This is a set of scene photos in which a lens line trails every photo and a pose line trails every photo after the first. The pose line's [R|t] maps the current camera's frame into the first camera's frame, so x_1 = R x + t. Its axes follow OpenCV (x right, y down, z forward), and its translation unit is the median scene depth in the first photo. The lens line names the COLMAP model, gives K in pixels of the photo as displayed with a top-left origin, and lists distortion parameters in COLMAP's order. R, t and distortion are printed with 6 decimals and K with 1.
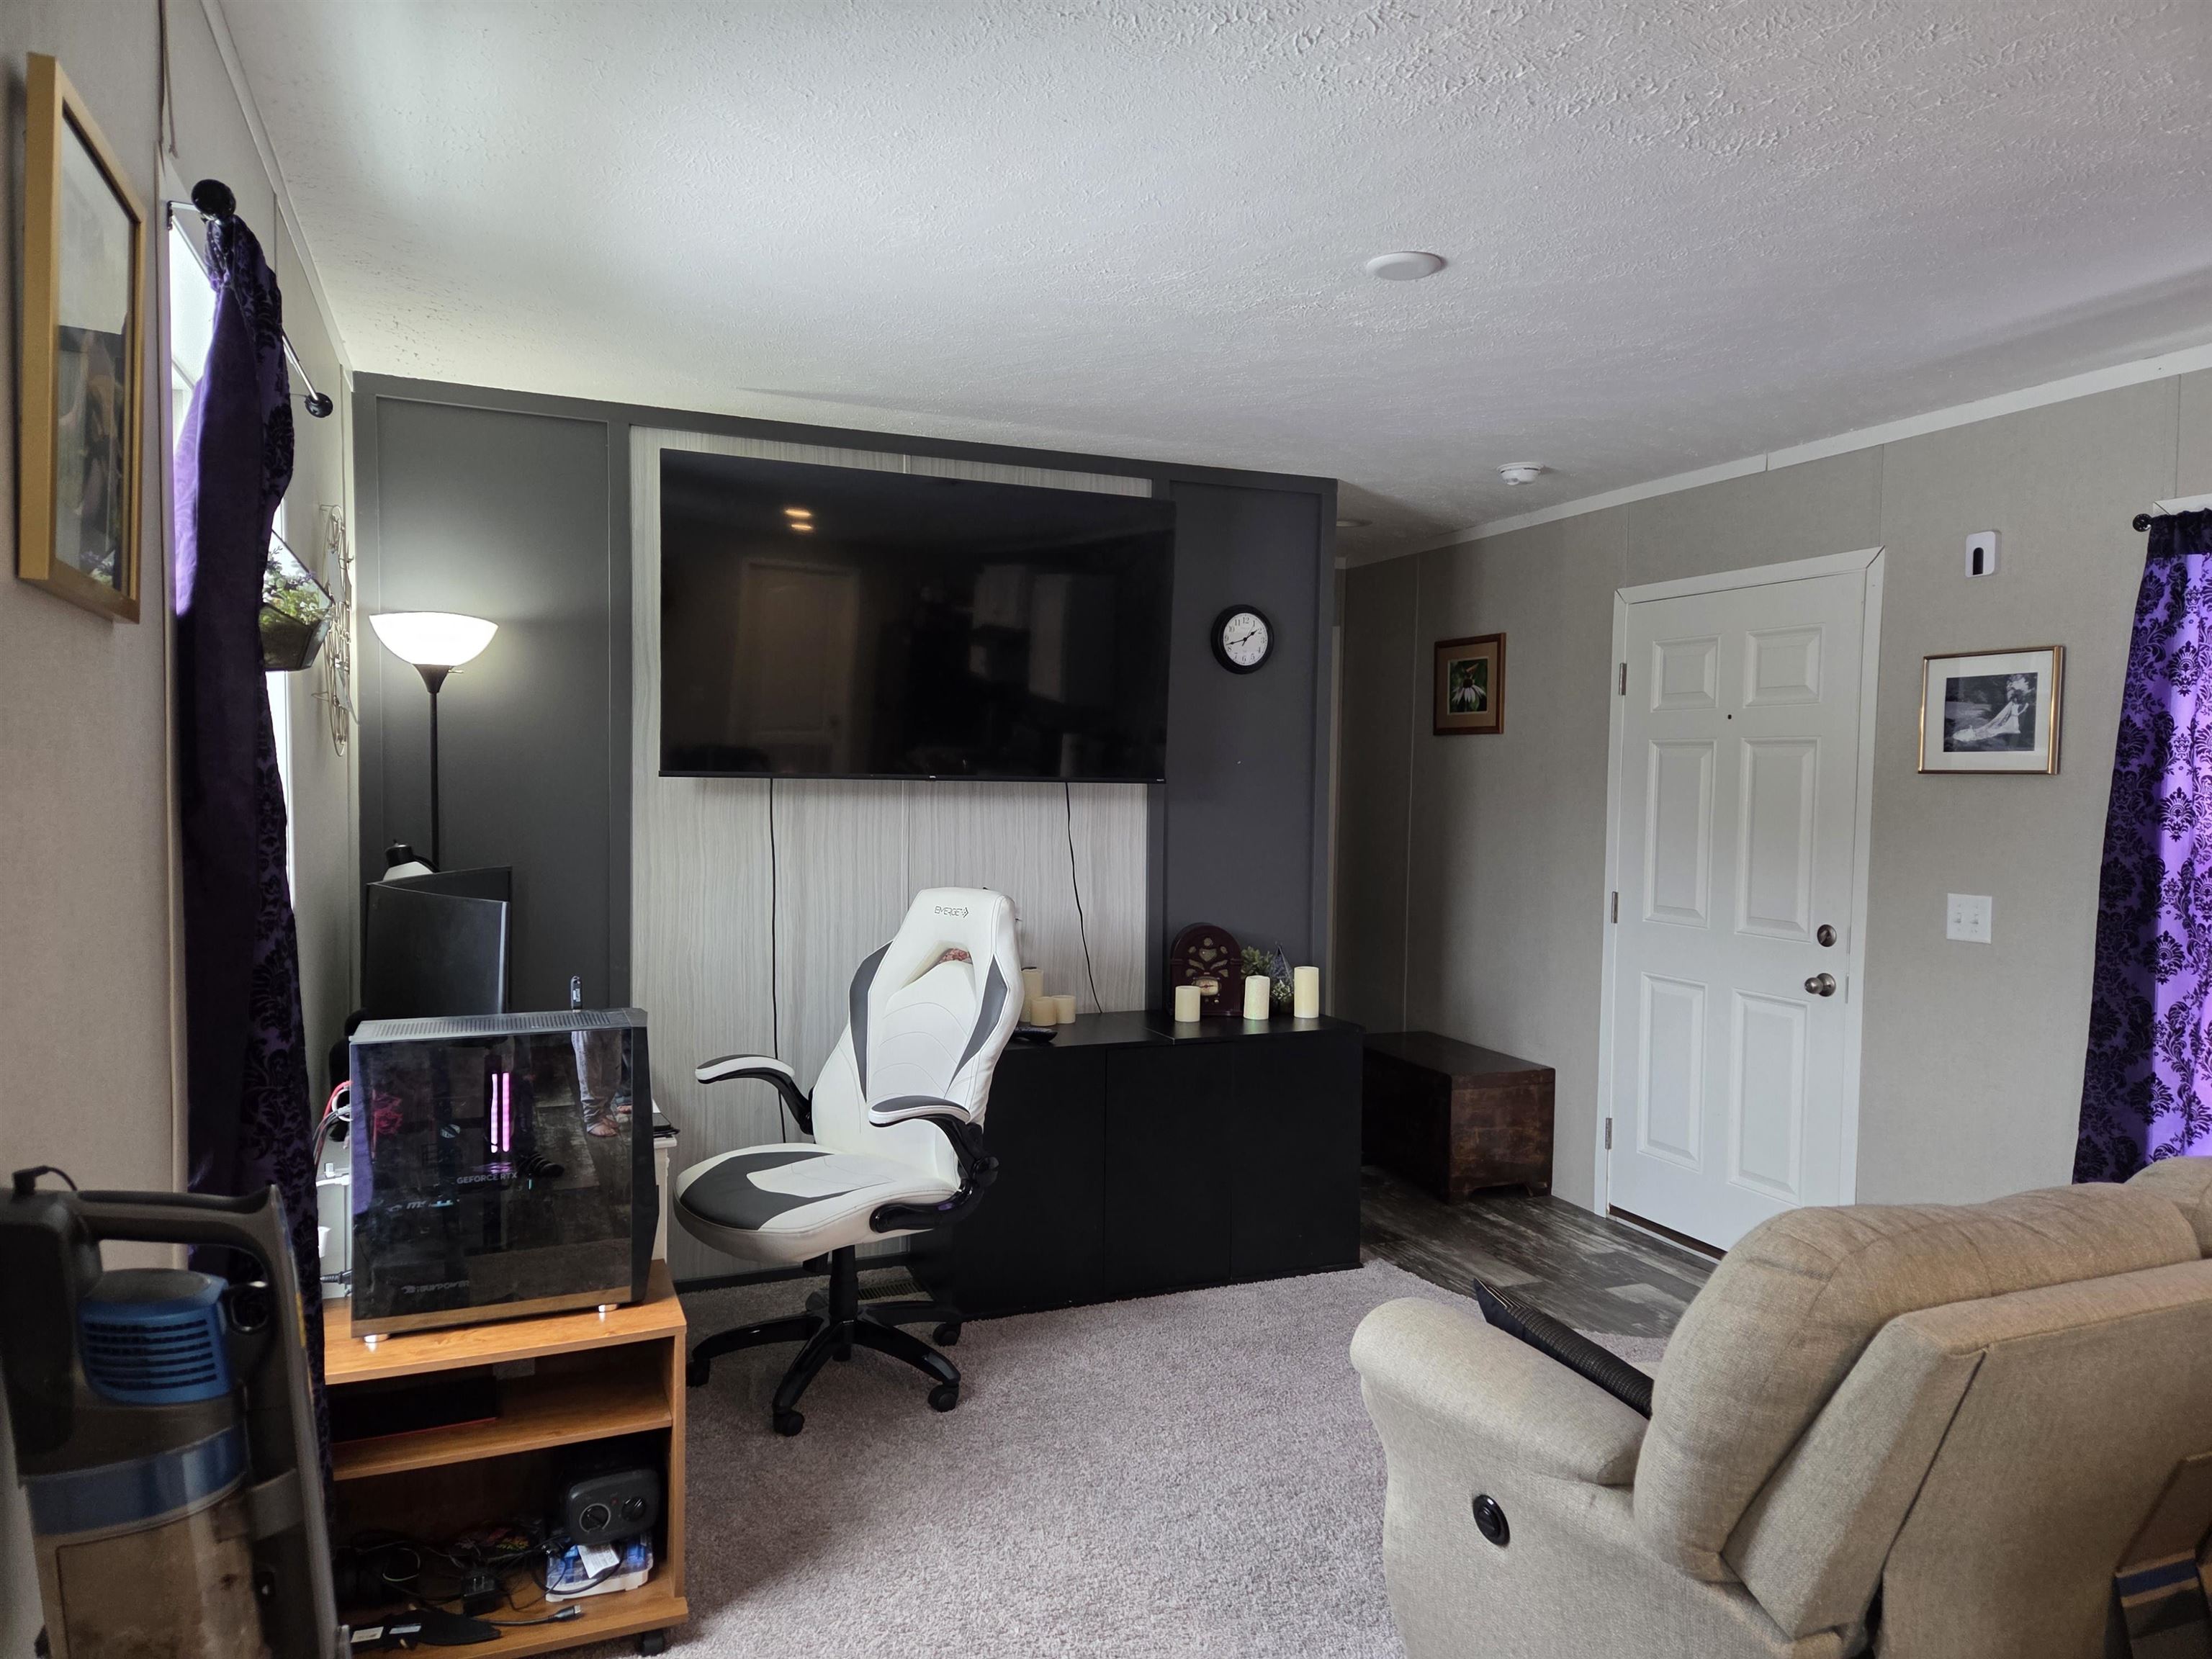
lens RADIAL K [[1489.6, 0, 1090.9], [0, 1489.6, 835.4], [0, 0, 1]] dist [0.068628, -0.052274]
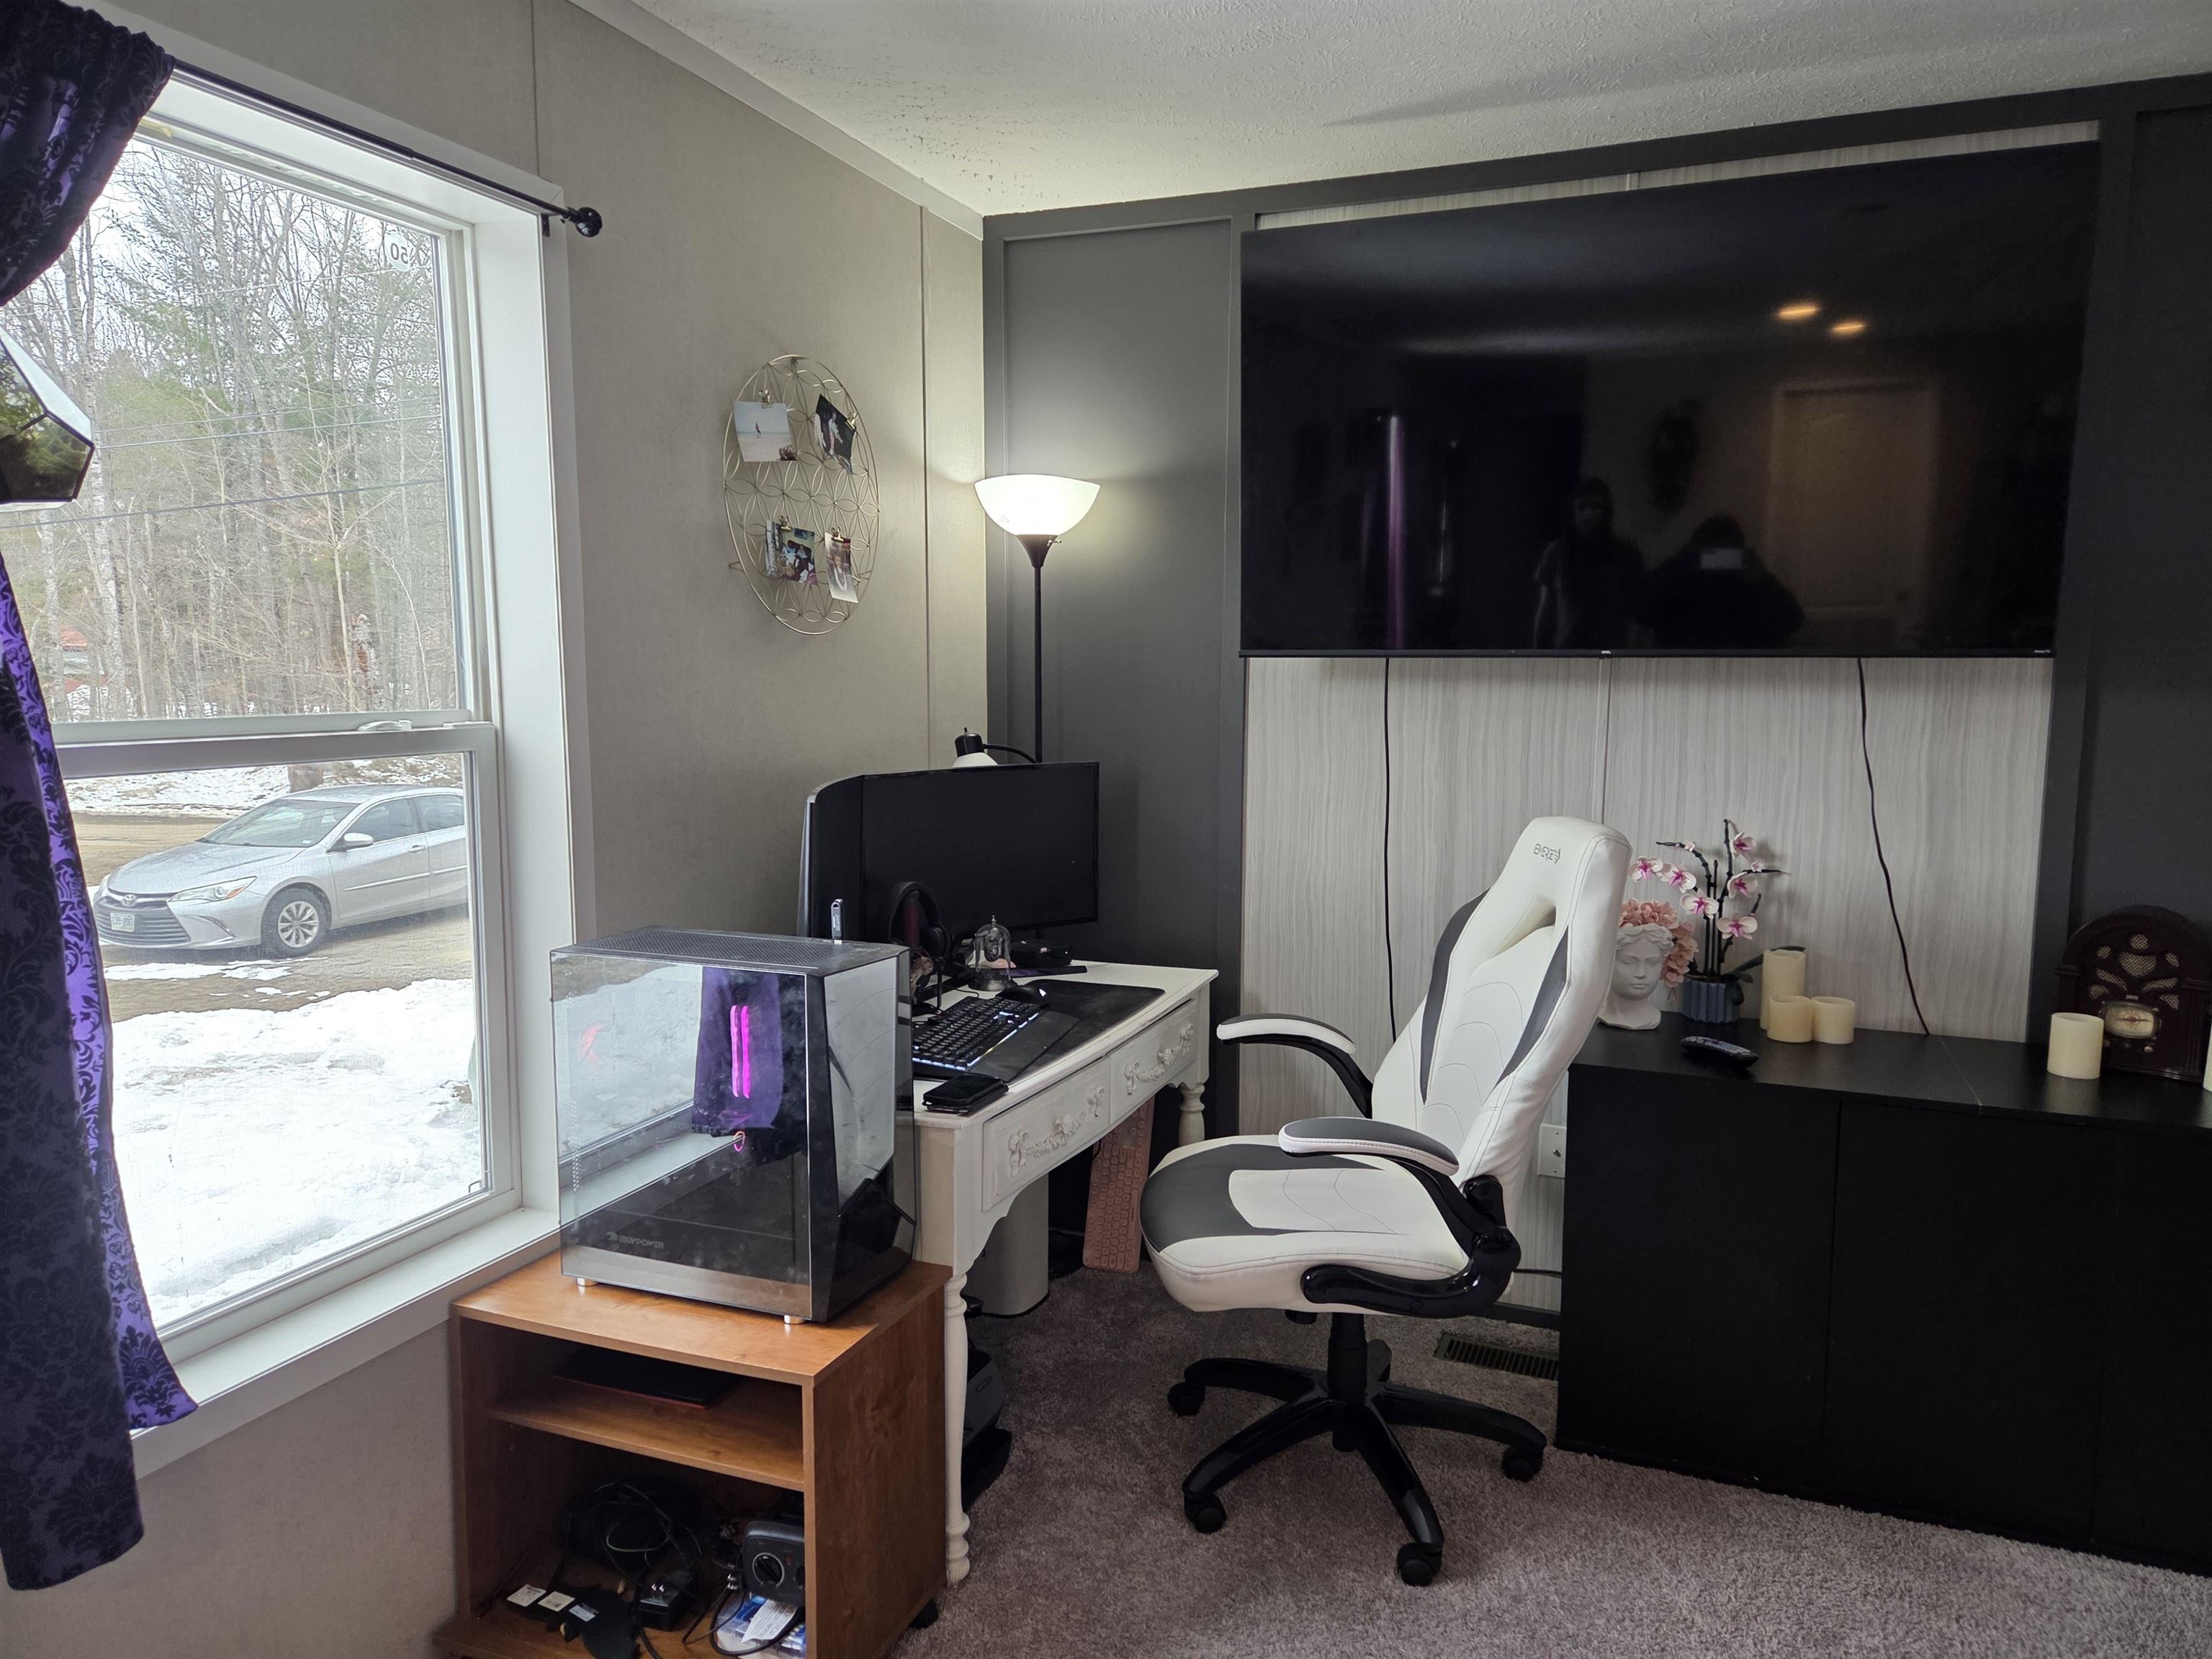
lens RADIAL K [[1489.6, 0, 1125.7], [0, 1489.6, 816.6], [0, 0, 1]] dist [0.068628, -0.052274]
pose [[0.716589, 0.065496, -0.694414, 0.225523], [-0.022015, 0.997209, 0.071337, -0.009346], [0.697148, -0.035832, 0.716031, 0.367251]]
